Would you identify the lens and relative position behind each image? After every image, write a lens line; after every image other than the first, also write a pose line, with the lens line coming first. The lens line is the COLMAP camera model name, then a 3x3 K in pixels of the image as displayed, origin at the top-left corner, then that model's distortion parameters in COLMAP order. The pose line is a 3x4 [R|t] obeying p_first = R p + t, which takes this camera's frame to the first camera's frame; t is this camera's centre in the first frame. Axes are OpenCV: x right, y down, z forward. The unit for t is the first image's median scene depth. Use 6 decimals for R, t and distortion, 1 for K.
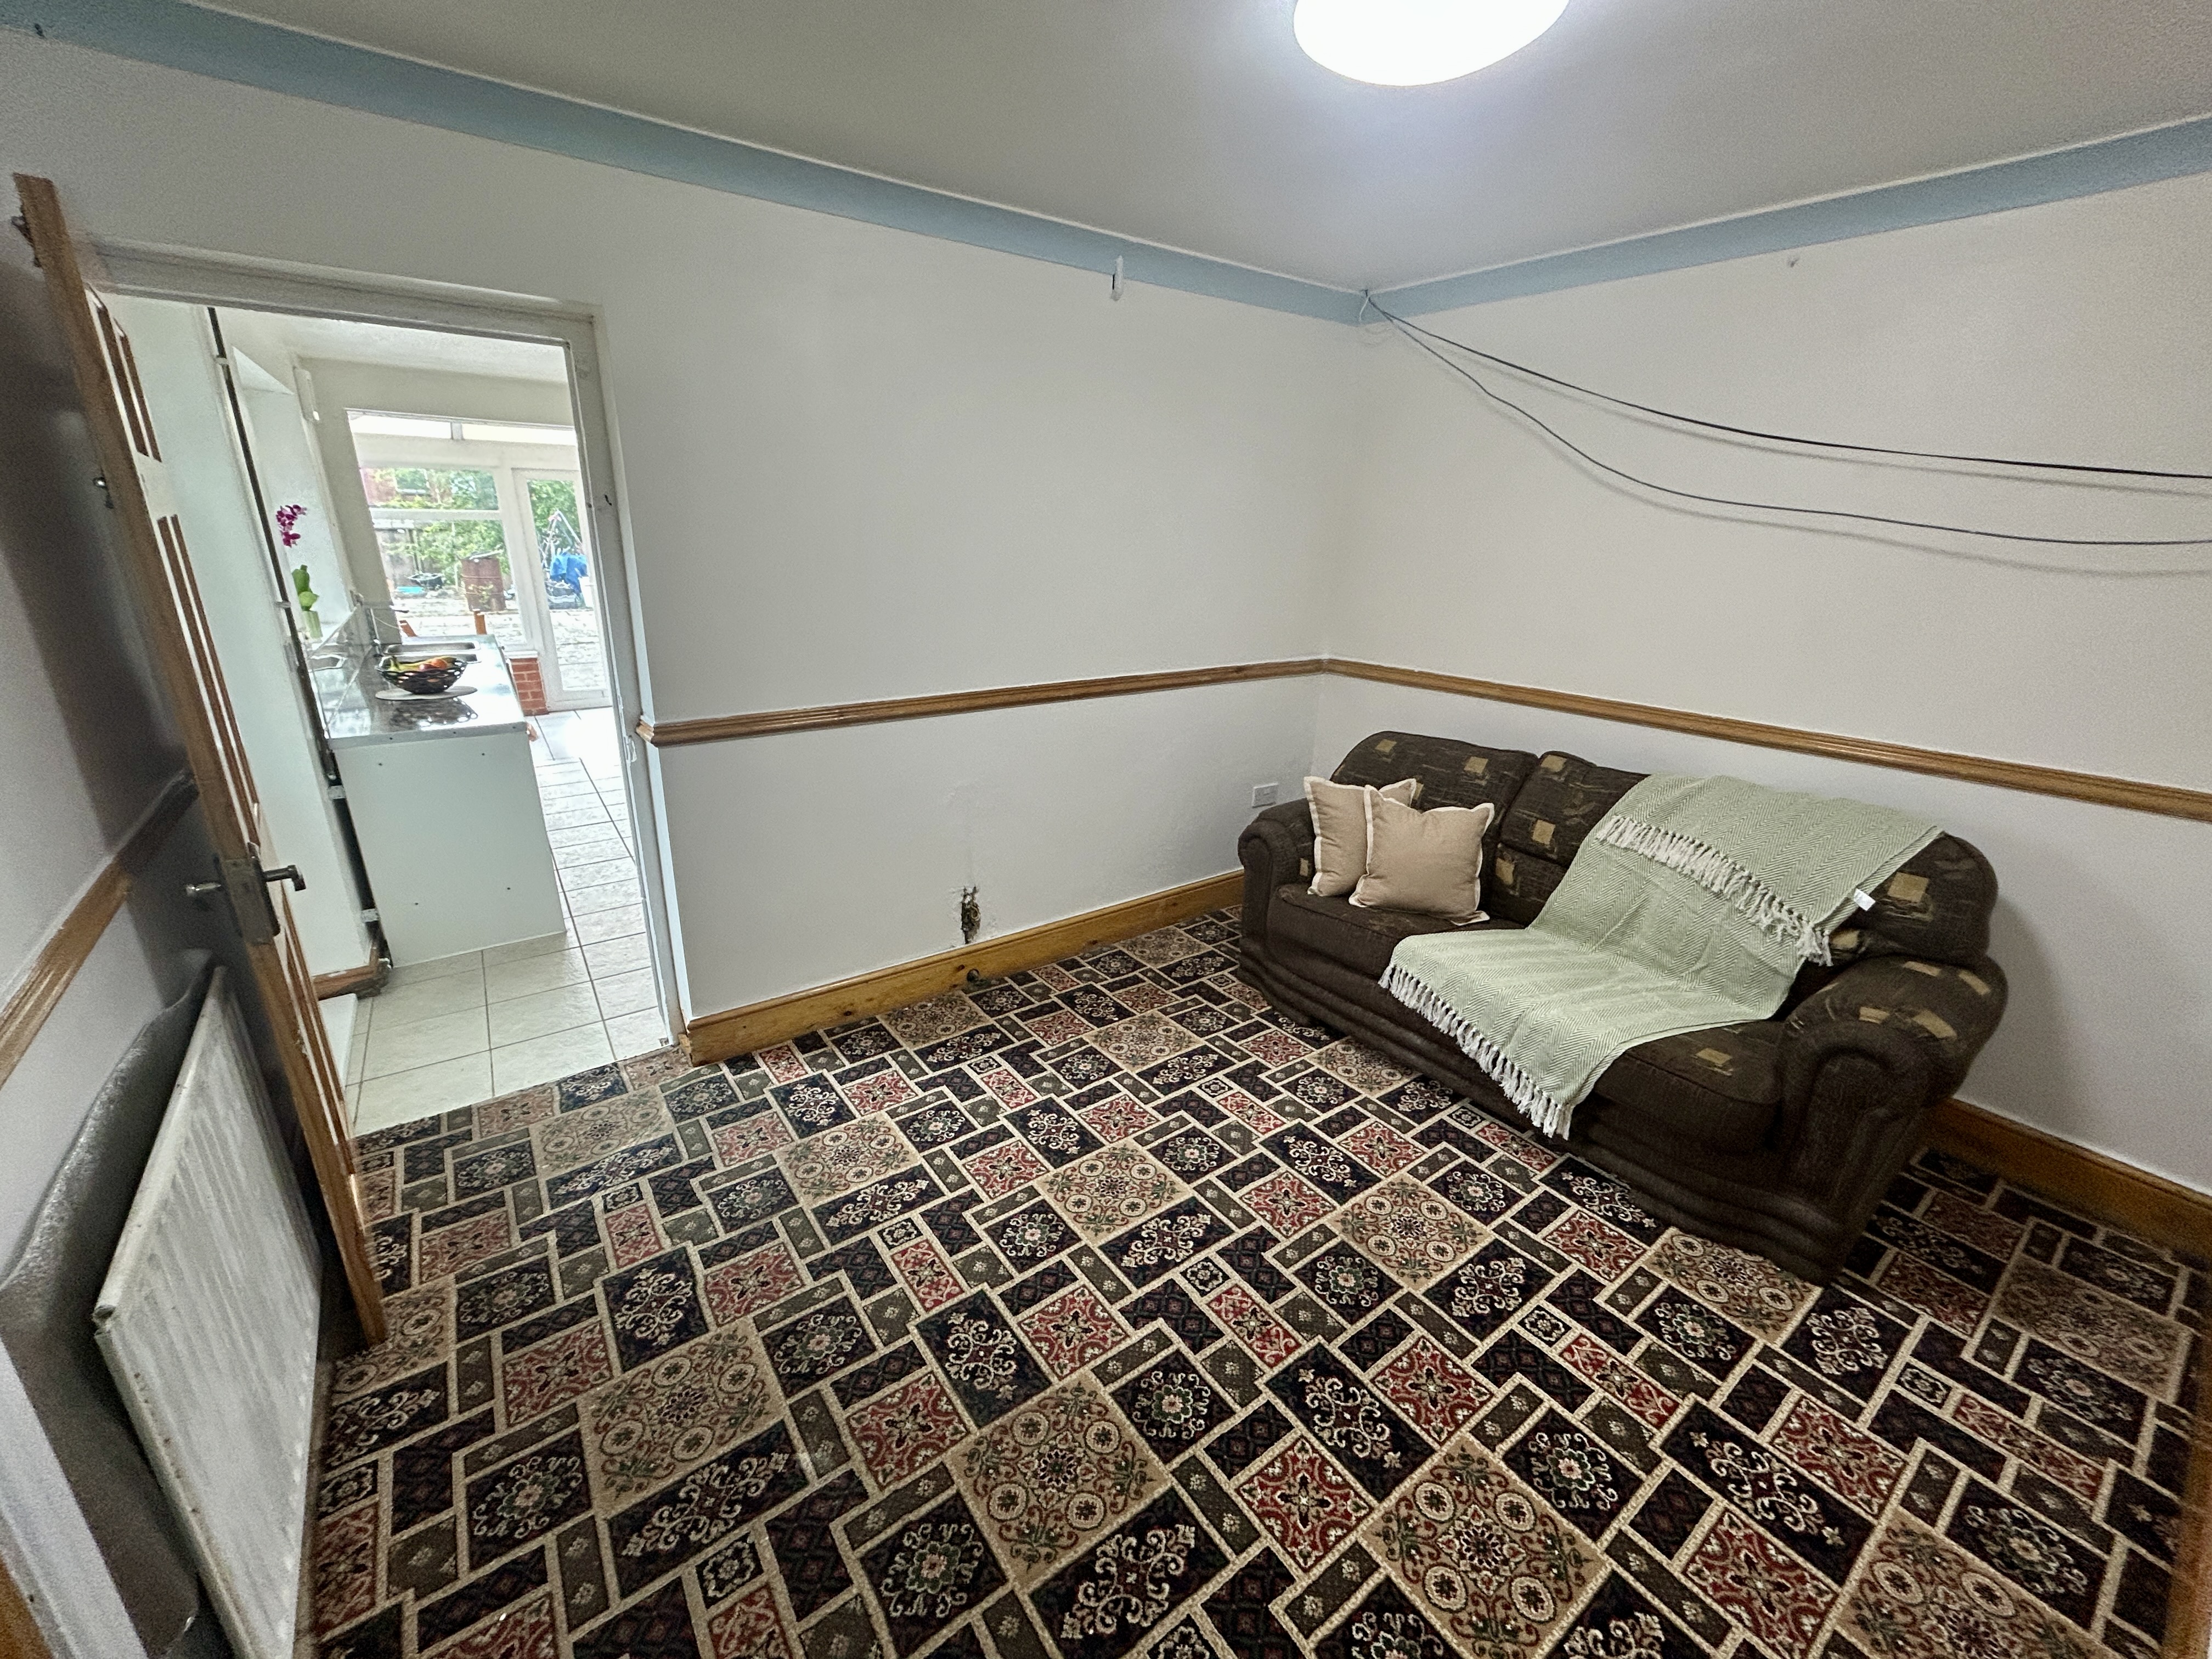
lens RADIAL K [[894.8, 0, 1112.1], [0, 894.8, 825.4], [0, 0, 1]] dist [0.000387, -0.001222]
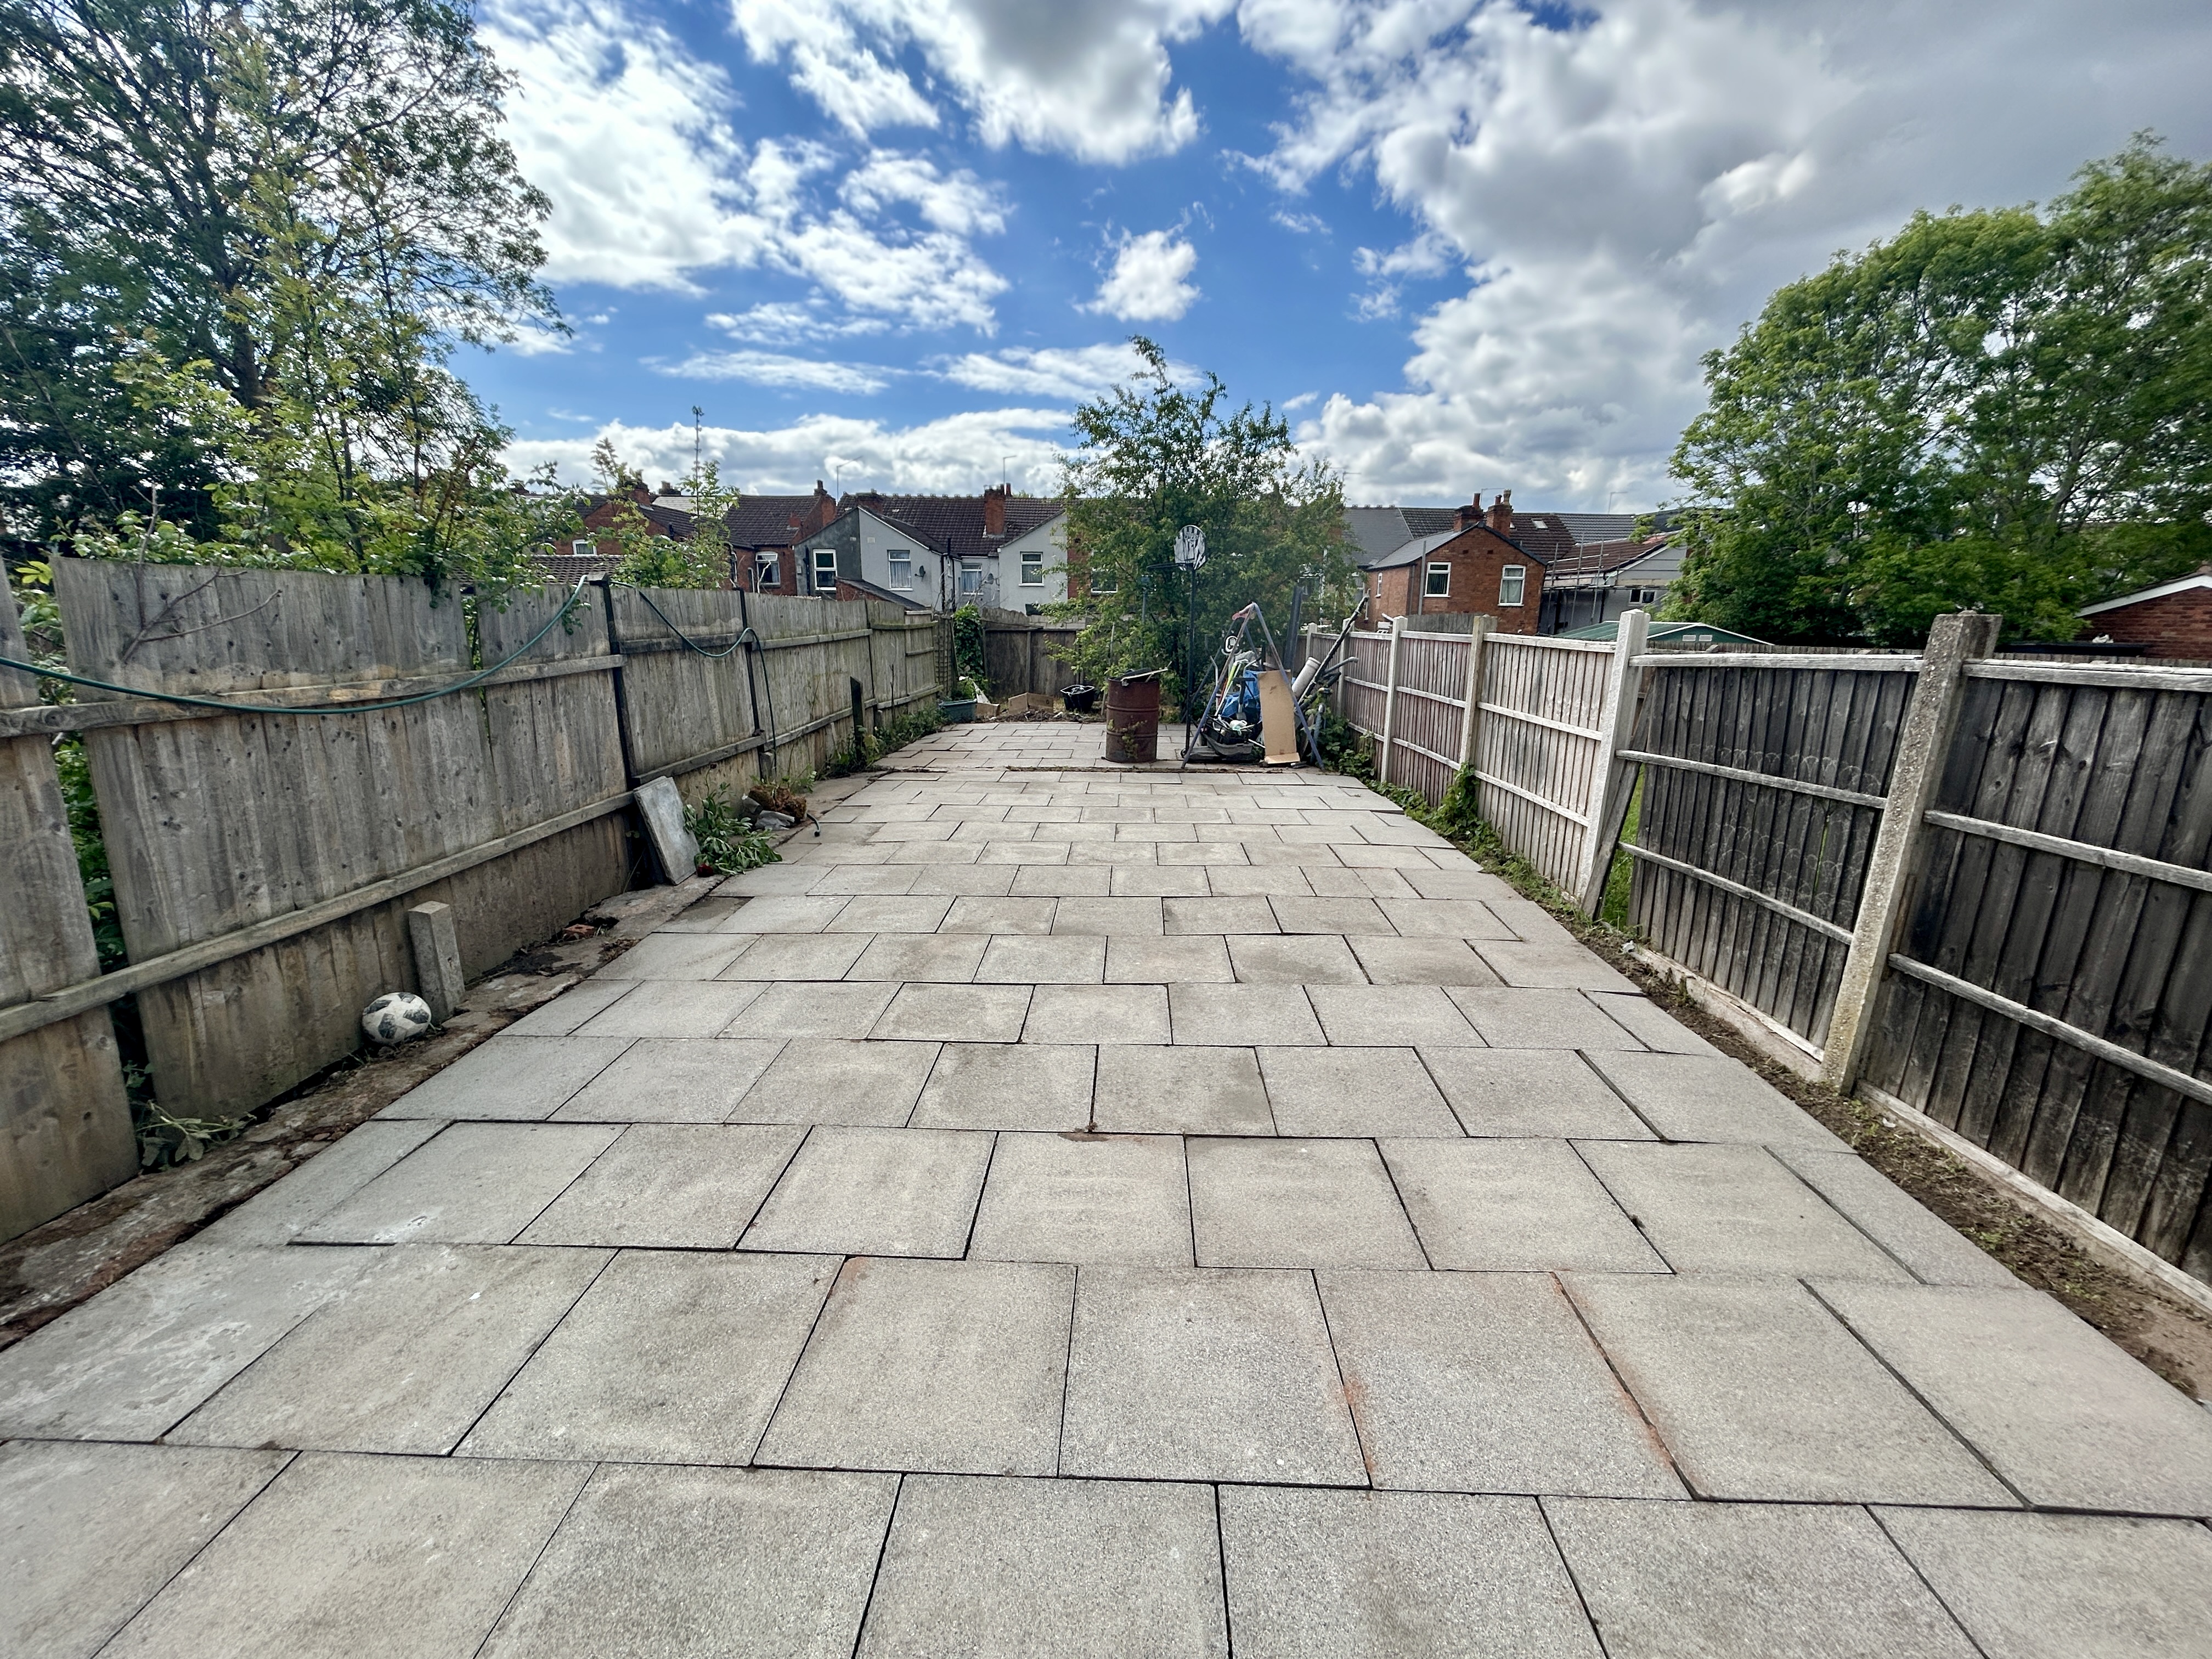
lens RADIAL K [[894.8, 0, 1109.6], [0, 894.8, 834.8], [0, 0, 1]] dist [0.000387, -0.001222]
pose [[0.798123, 0.128132, -0.588712, -1.268253], [-0.178769, 0.983484, -0.028307, -0.641344], [0.575362, 0.127836, 0.807847, 1.888043]]
